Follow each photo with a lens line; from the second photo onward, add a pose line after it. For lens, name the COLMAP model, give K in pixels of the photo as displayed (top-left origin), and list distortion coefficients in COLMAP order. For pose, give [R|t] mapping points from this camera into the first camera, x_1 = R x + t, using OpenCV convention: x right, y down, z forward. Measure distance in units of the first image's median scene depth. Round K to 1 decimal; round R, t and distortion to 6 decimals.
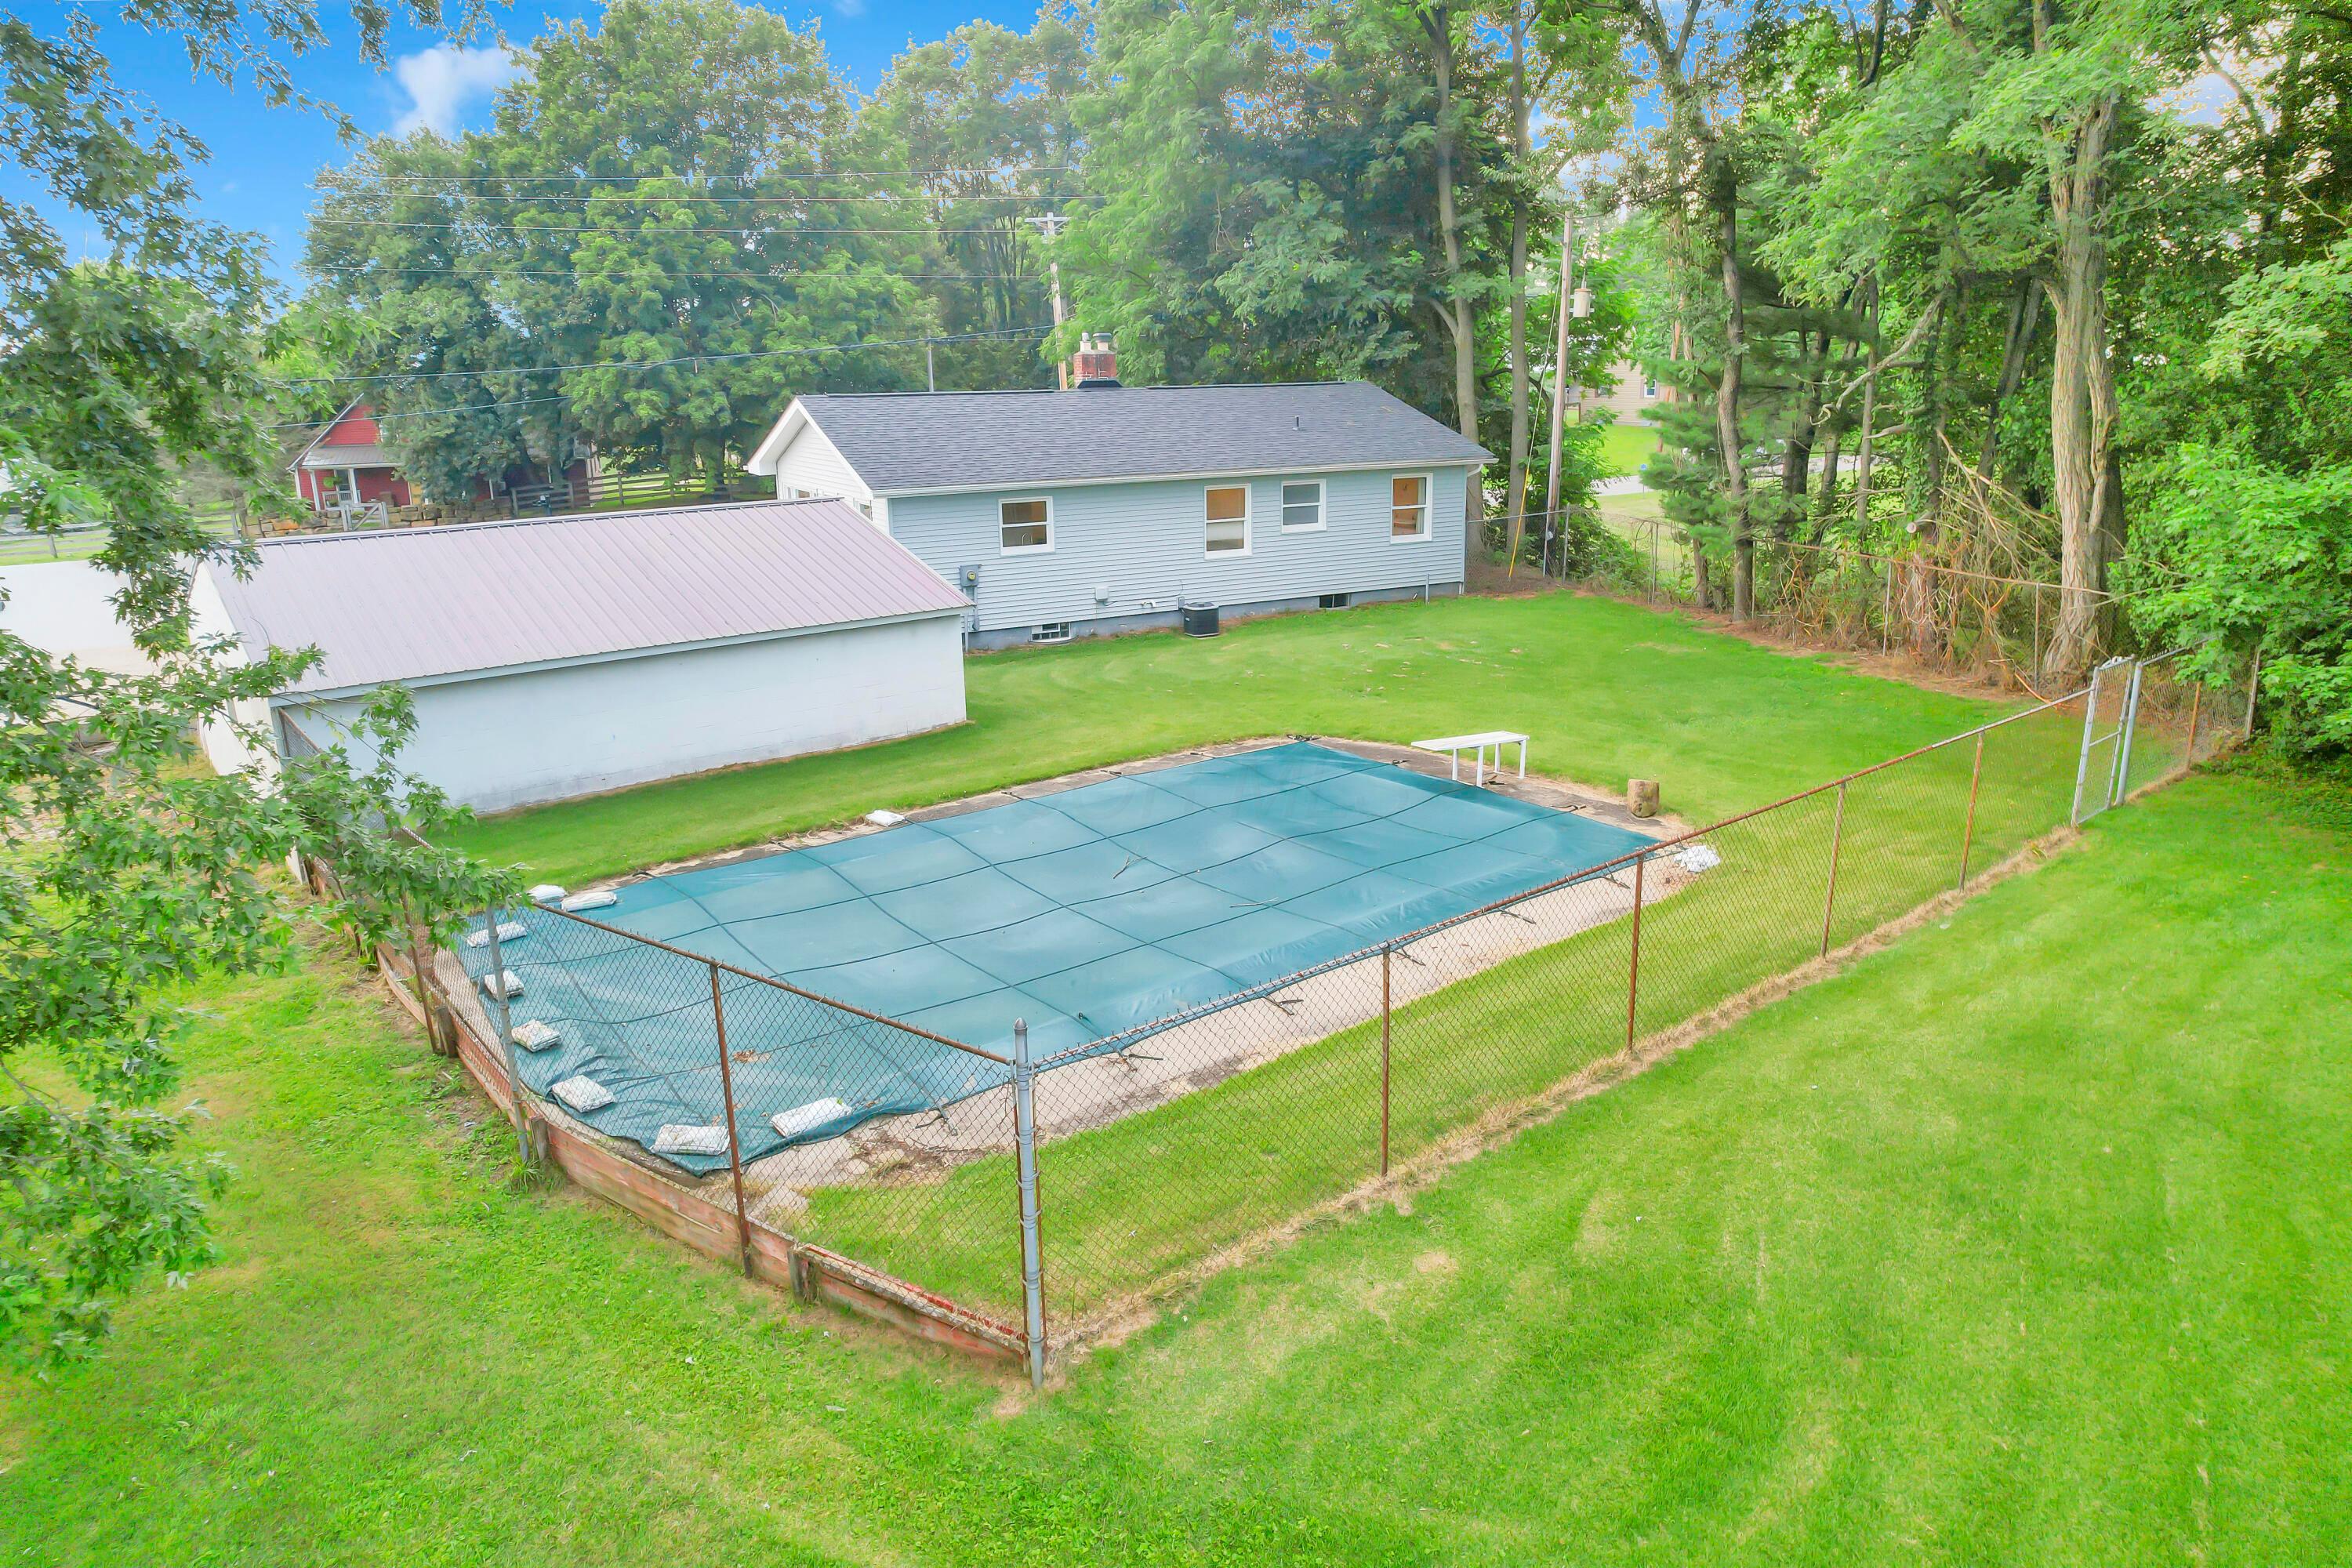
lens RADIAL K [[1493.6, 0, 1176.0], [0, 1493.6, 784.0], [0, 0, 1]] dist [-0.064790, 0.042182]
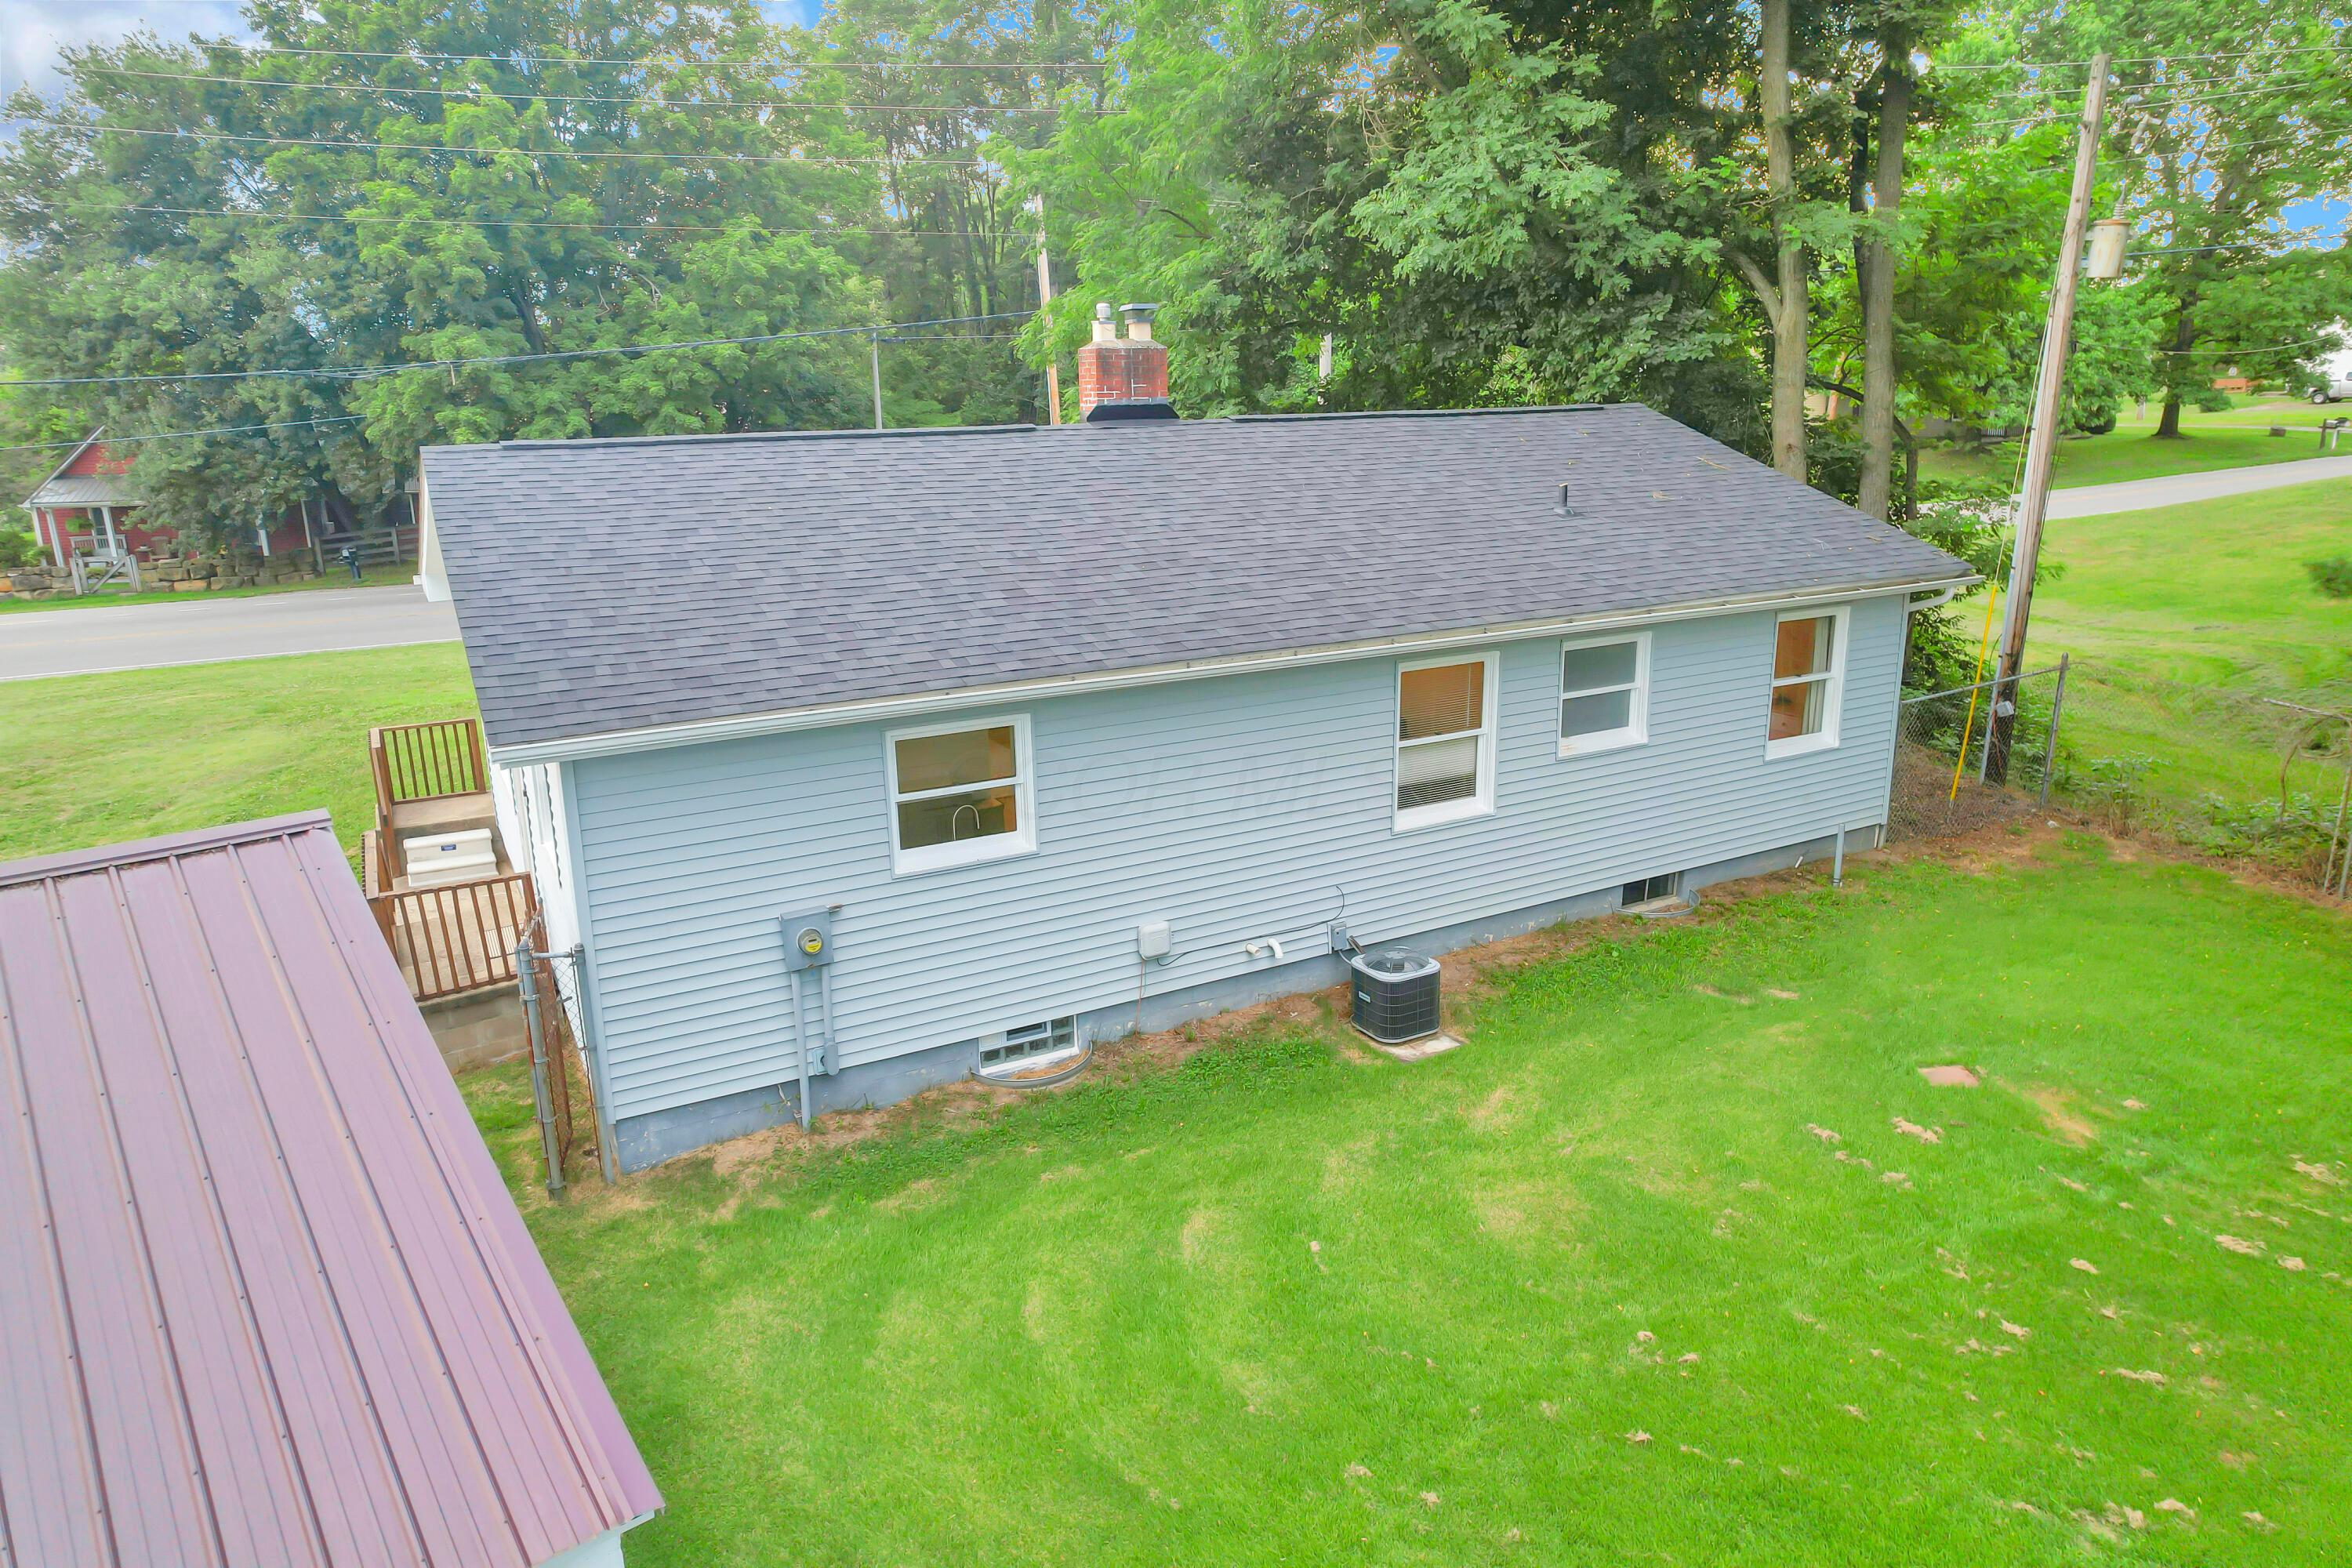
lens RADIAL K [[1492.2, 0, 1176.0], [0, 1492.2, 784.0], [0, 0, 1]] dist [-0.088644, 0.085956]
pose [[0.999975, -0.001719, 0.006864, -0.034756], [0.001735, 0.999996, -0.002386, -0.125977], [-0.006860, 0.002398, 0.999974, 0.445536]]
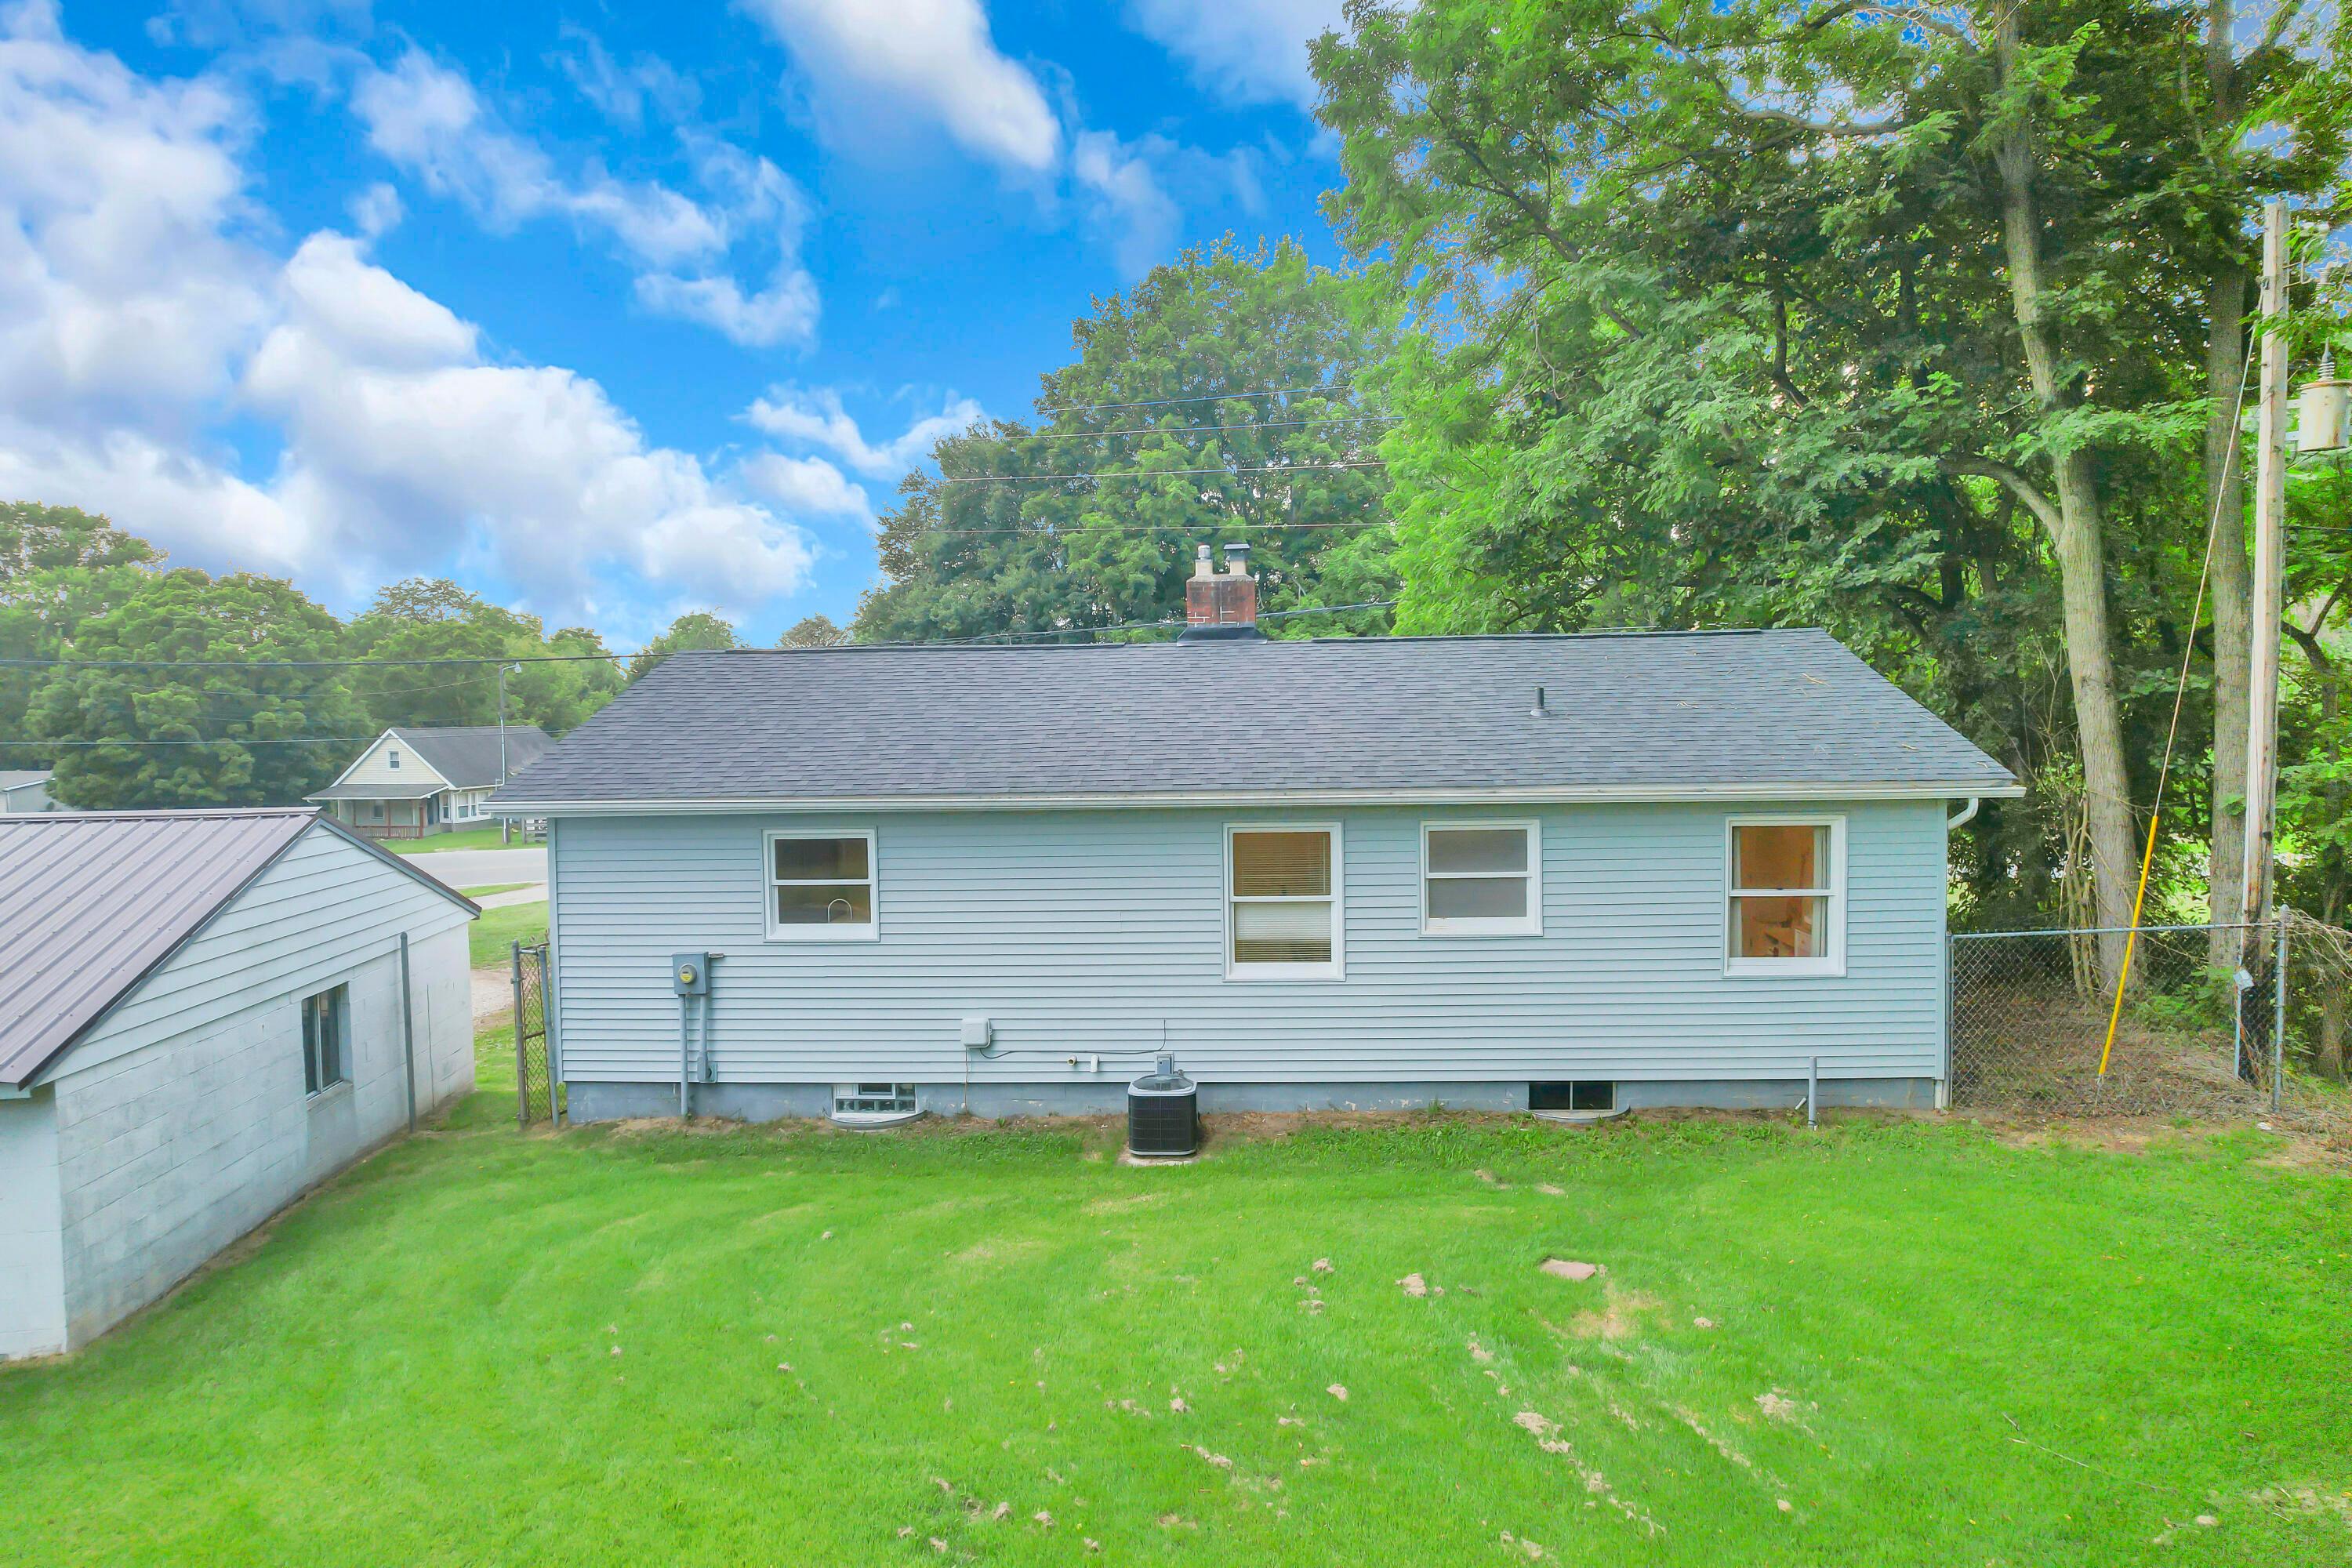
lens RADIAL K [[1493.6, 0, 1176.0], [0, 1493.6, 784.0], [0, 0, 1]] dist [-0.064790, 0.042182]
pose [[0.846705, 0.029386, -0.531251, 0.192889], [-0.140818, 0.975245, -0.170490, -0.099196], [0.513090, 0.219165, 0.829883, 0.457712]]
